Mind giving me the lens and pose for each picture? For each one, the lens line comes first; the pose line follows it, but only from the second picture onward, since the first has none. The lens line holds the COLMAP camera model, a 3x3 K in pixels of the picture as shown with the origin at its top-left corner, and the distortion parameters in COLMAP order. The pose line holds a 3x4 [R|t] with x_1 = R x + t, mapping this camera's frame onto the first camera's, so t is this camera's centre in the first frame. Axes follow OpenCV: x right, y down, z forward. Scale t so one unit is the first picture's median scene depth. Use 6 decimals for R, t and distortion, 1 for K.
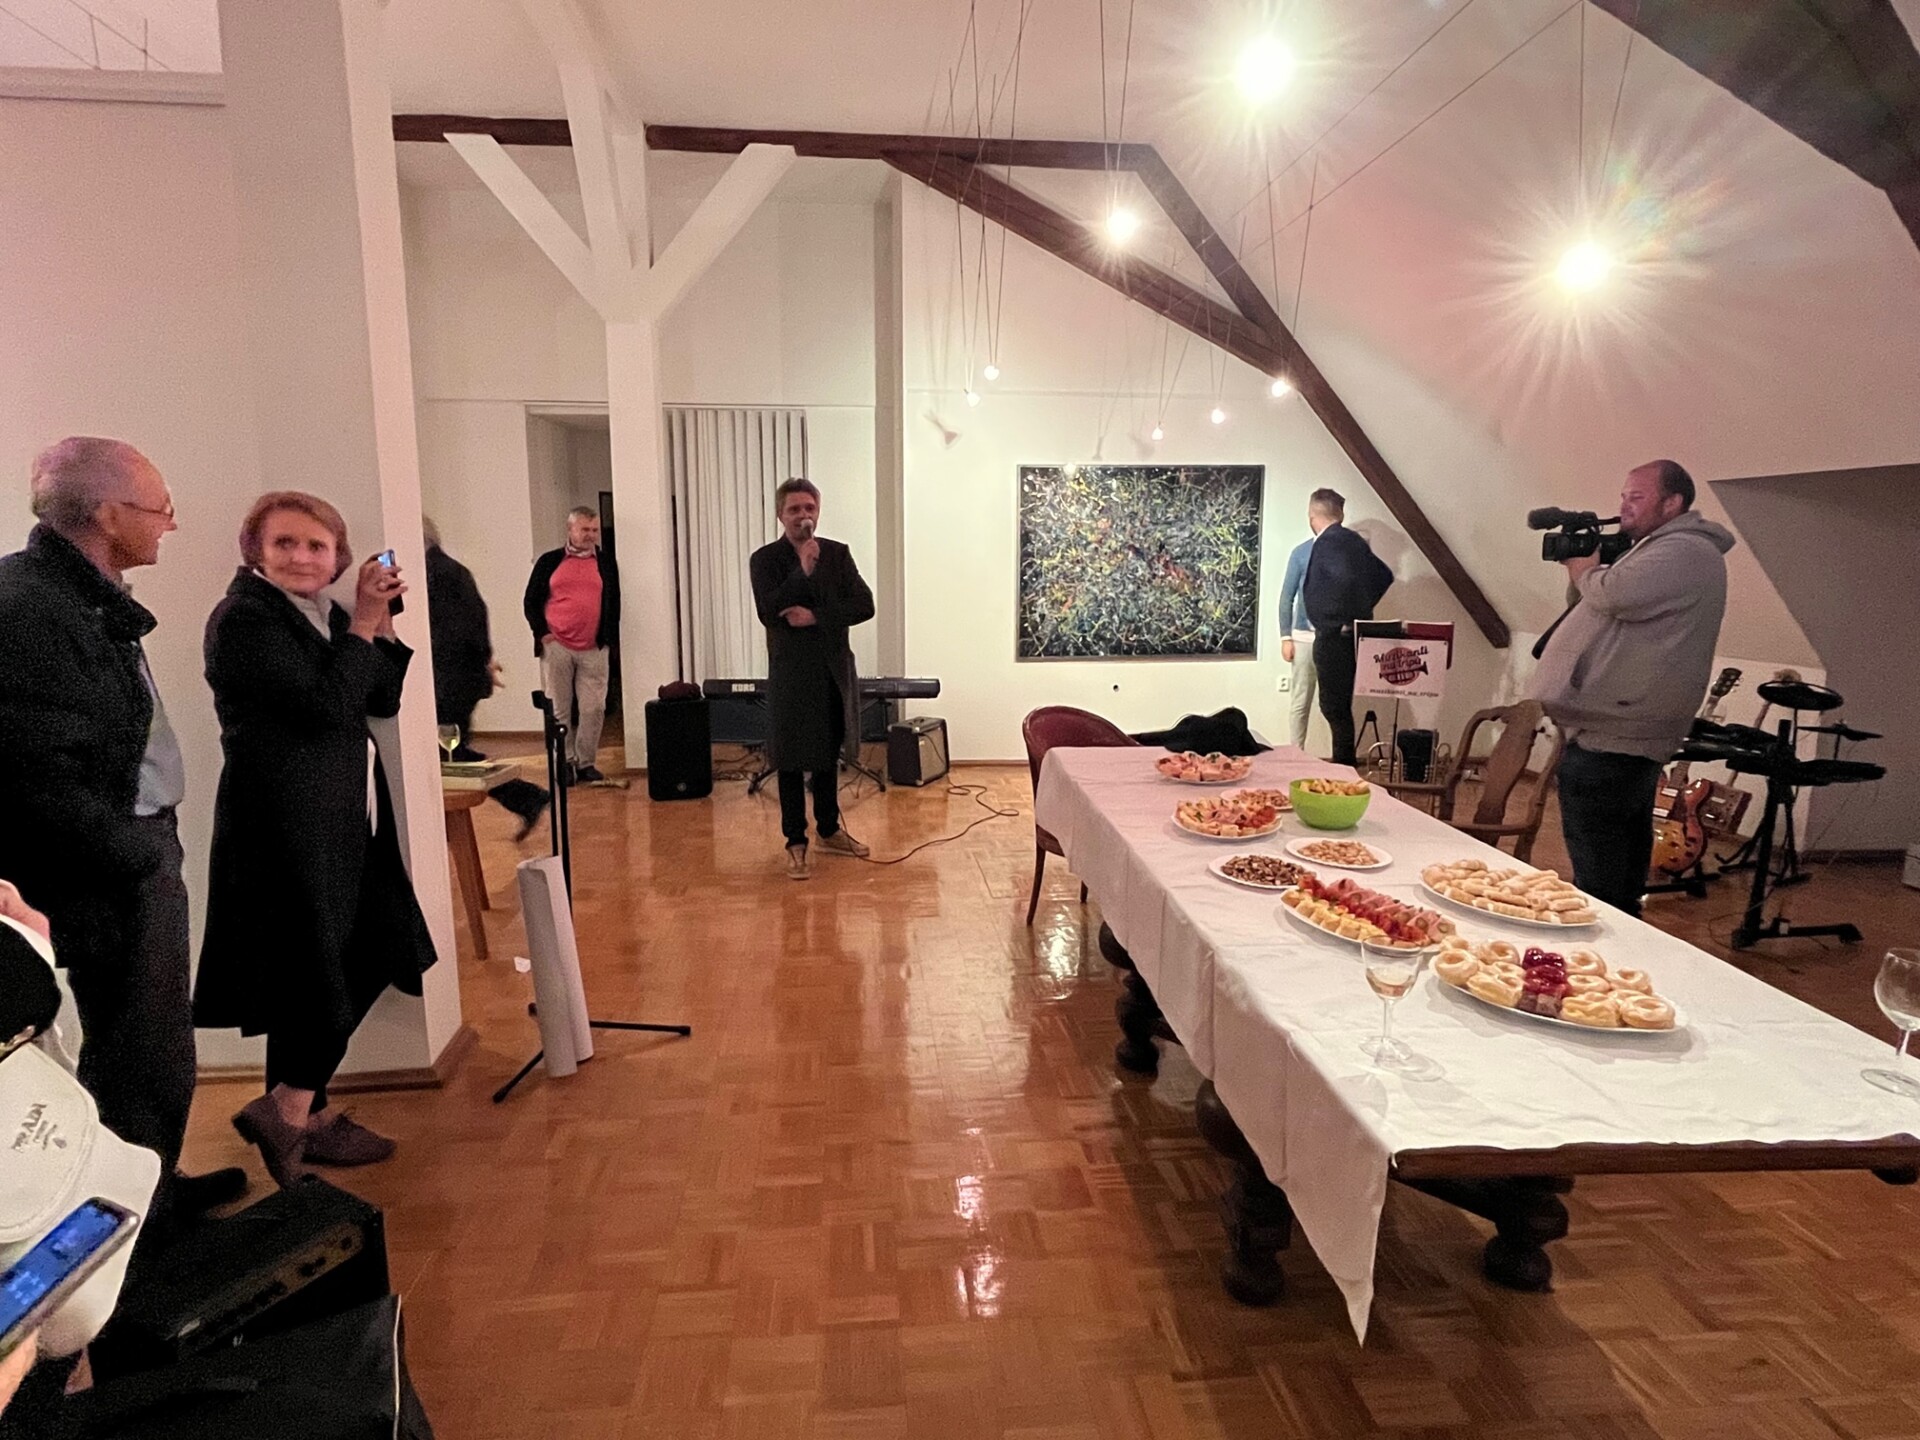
lens RADIAL K [[1012.6, 0, 945.9], [0, 1012.6, 718.1], [0, 0, 1]] dist [0.001040, 0.000050]
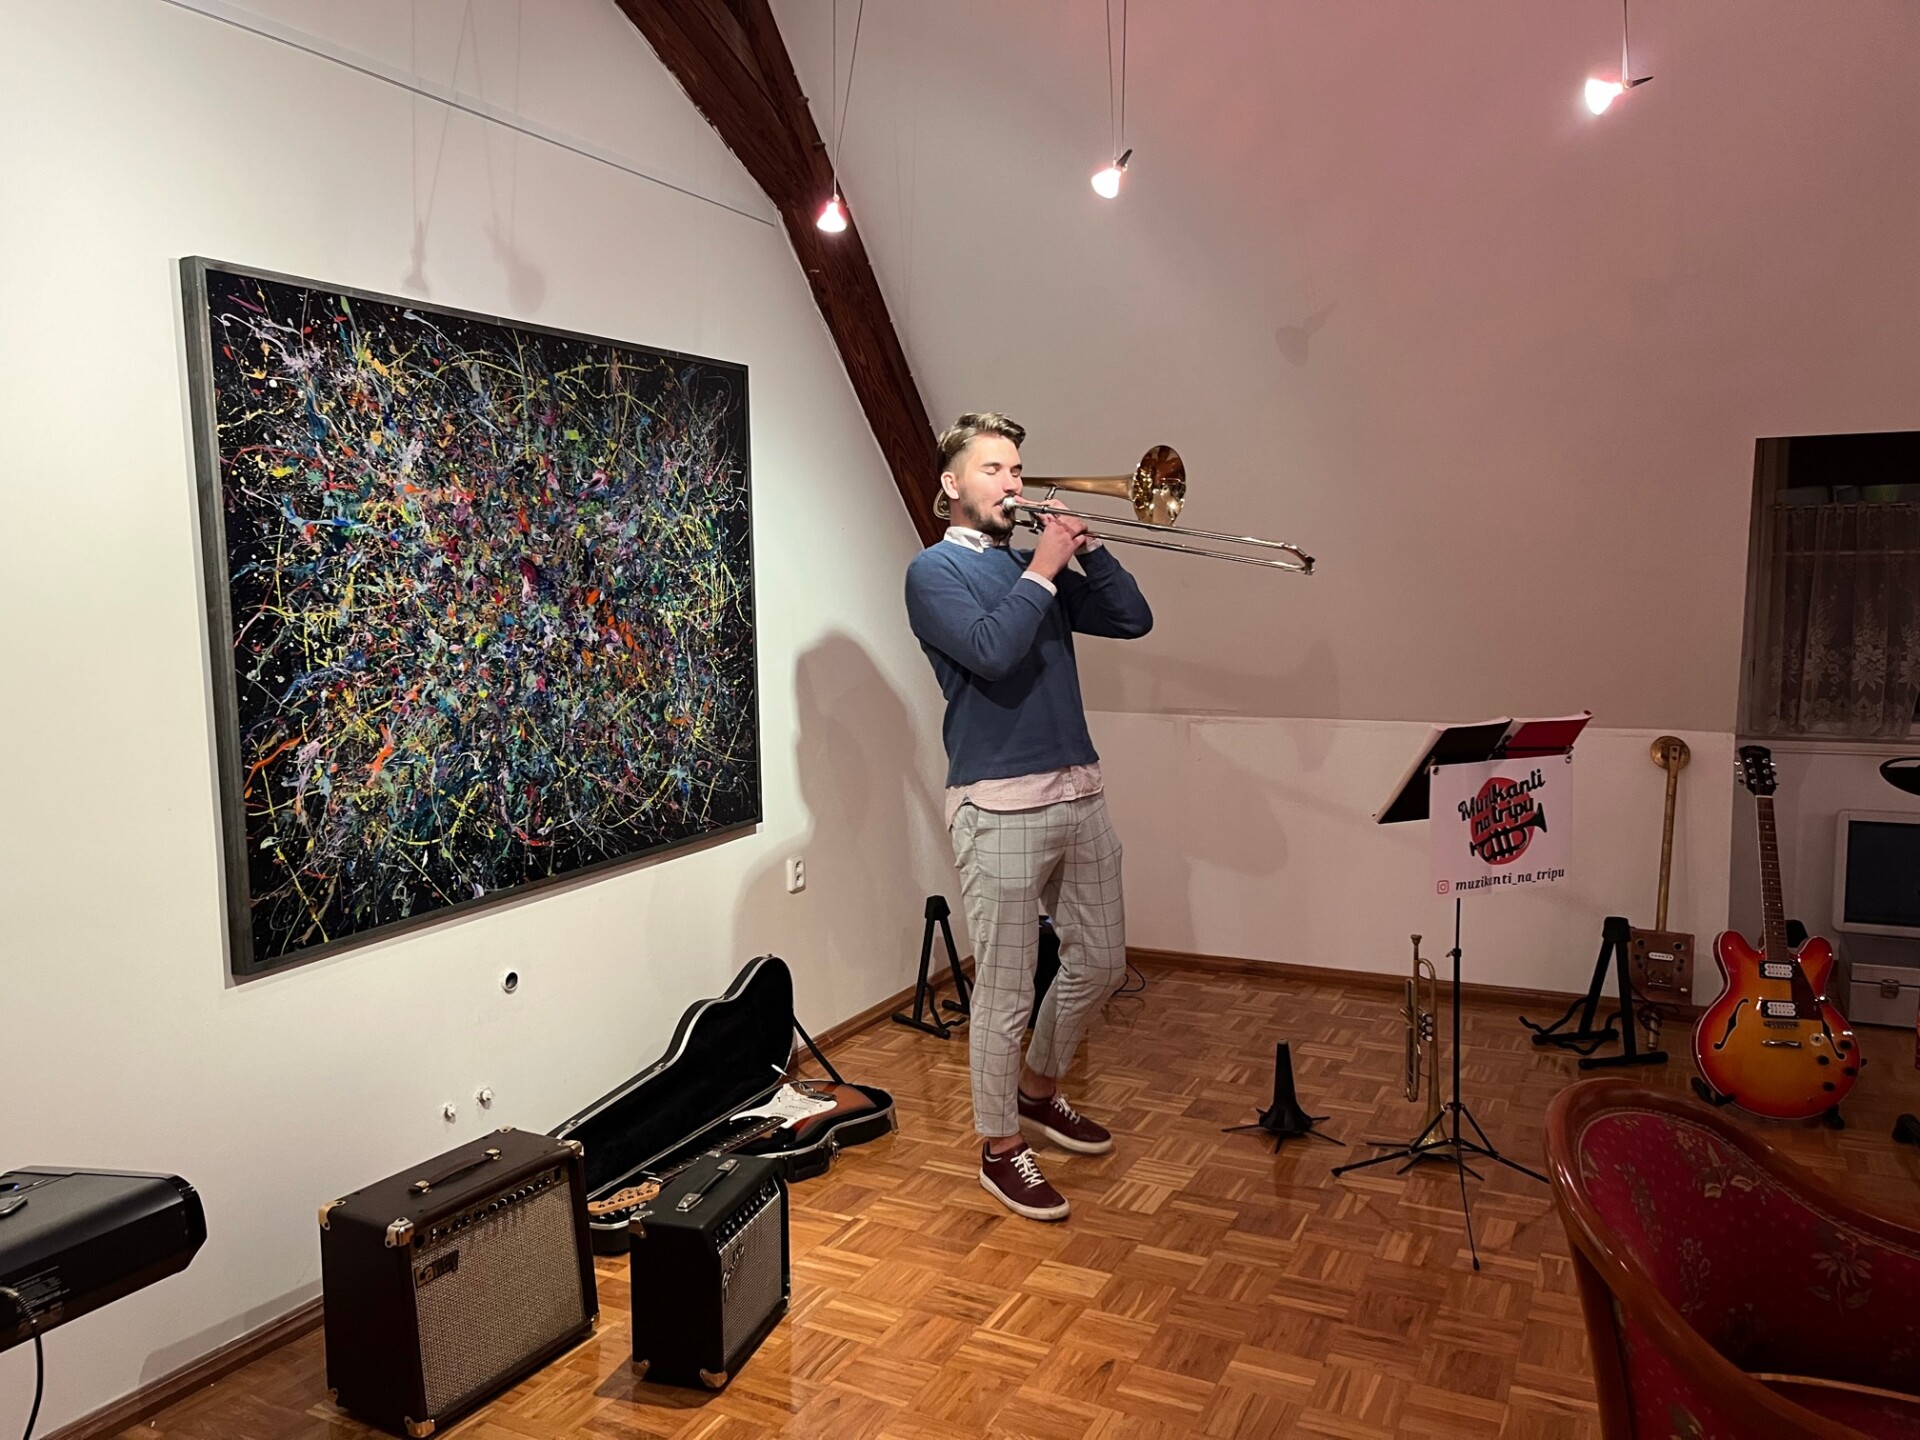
lens RADIAL K [[1468.9, 0, 952.1], [0, 1468.9, 716.4], [0, 0, 1]] dist [0.066398, -0.074326]
pose [[0.535263, -0.092867, 0.839565, -0.134192], [0.151997, 0.988303, 0.012414, -0.086832], [-0.830897, 0.120967, 0.543118, 0.521171]]
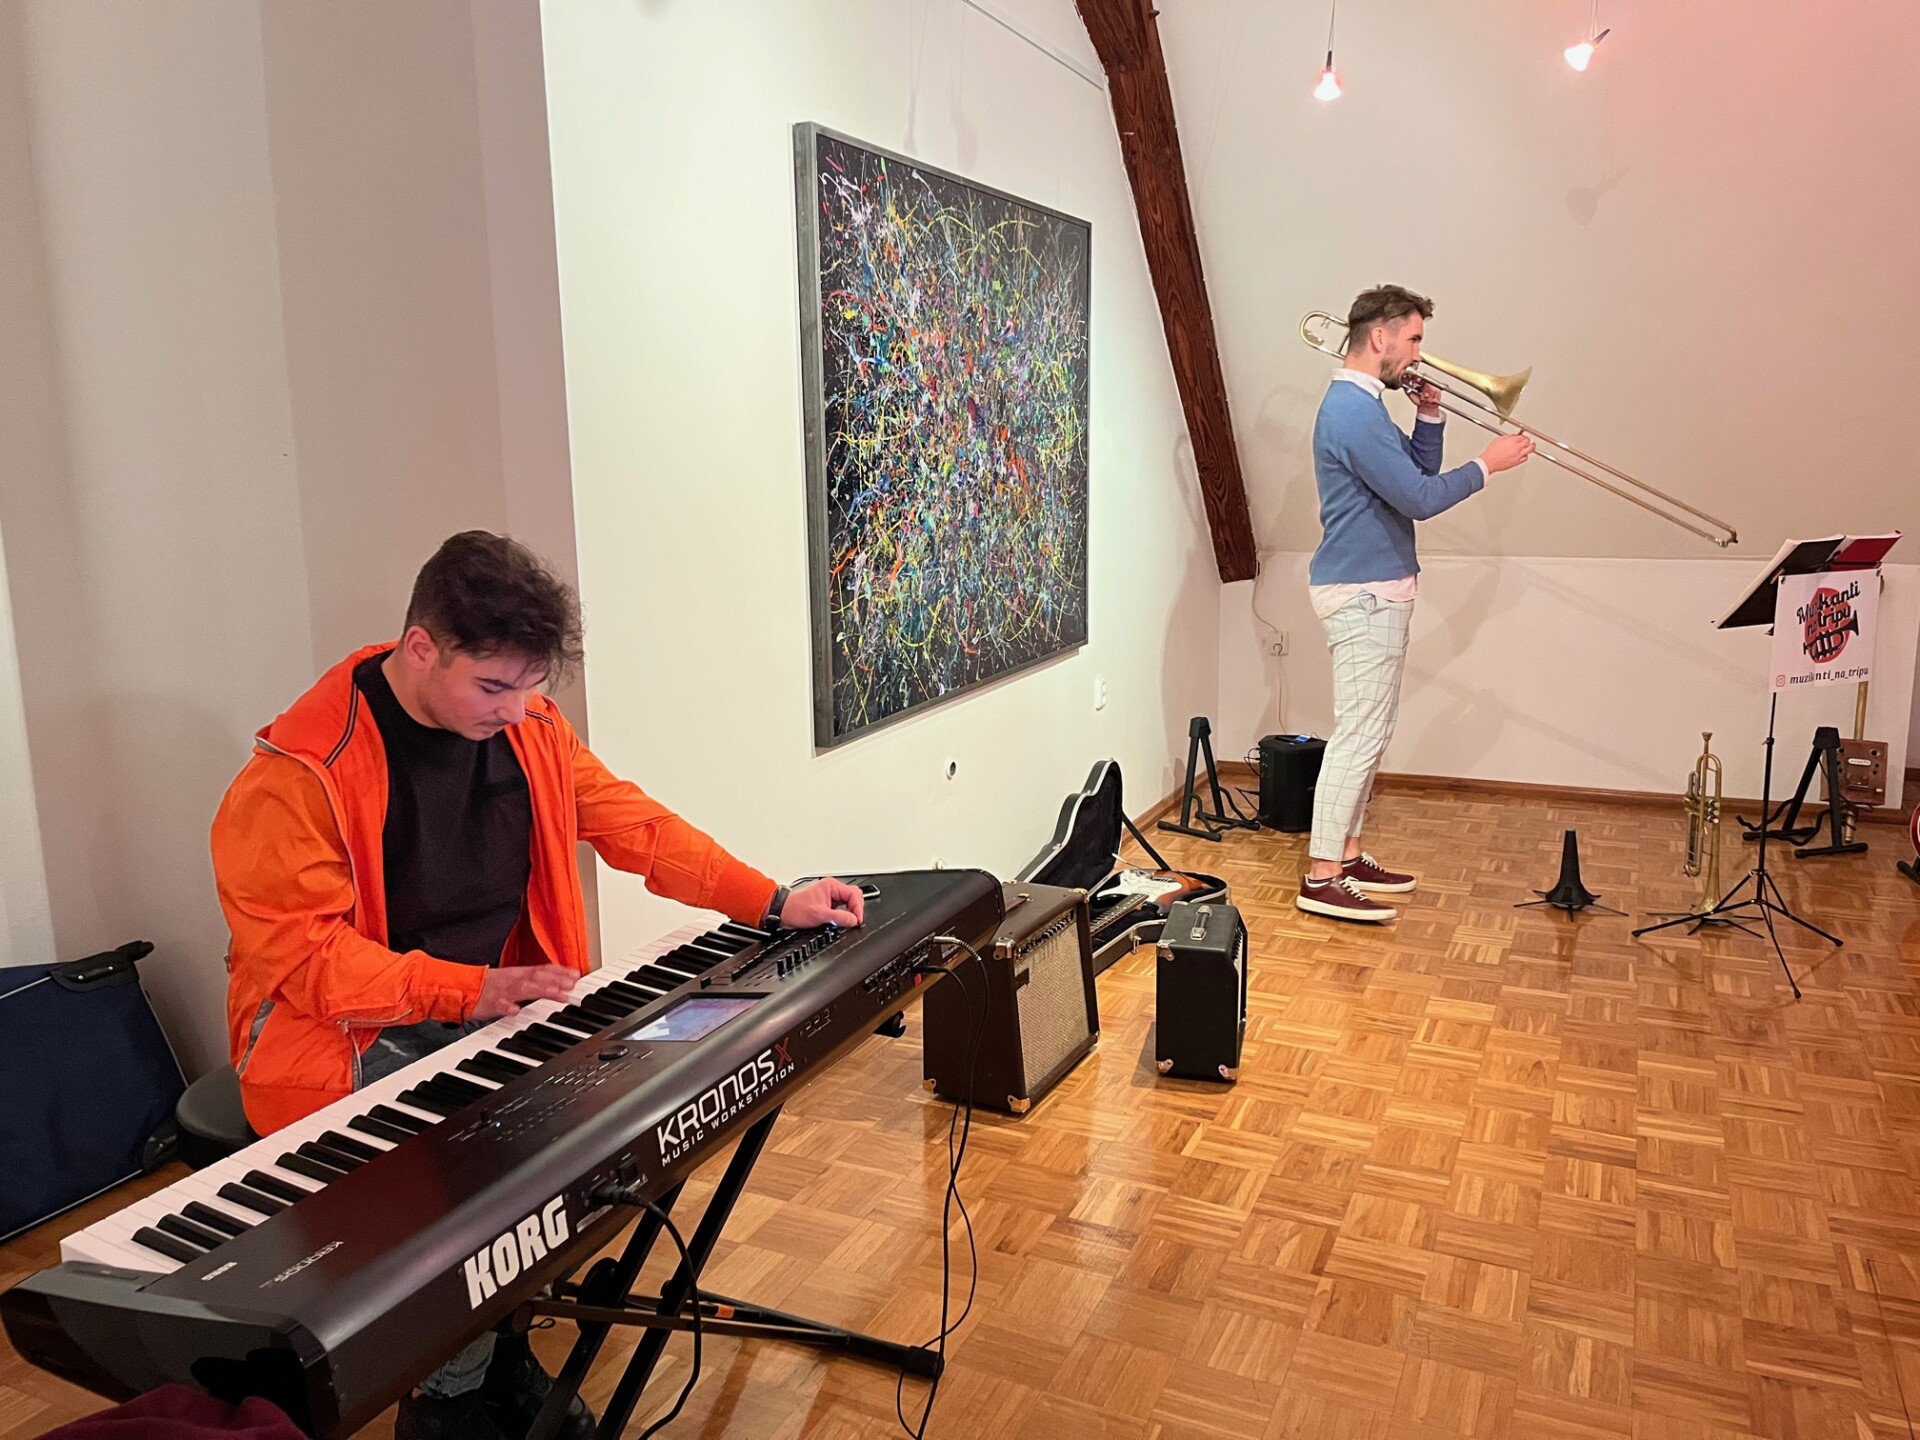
lens RADIAL K [[1468.9, 0, 952.1], [0, 1468.9, 716.4], [0, 0, 1]] dist [0.066398, -0.074326]
pose [[0.504925, -0.164987, 0.847248, -0.261038], [0.152377, 0.983184, 0.100648, -0.092177], [-0.849607, 0.078282, 0.521575, 0.609831]]
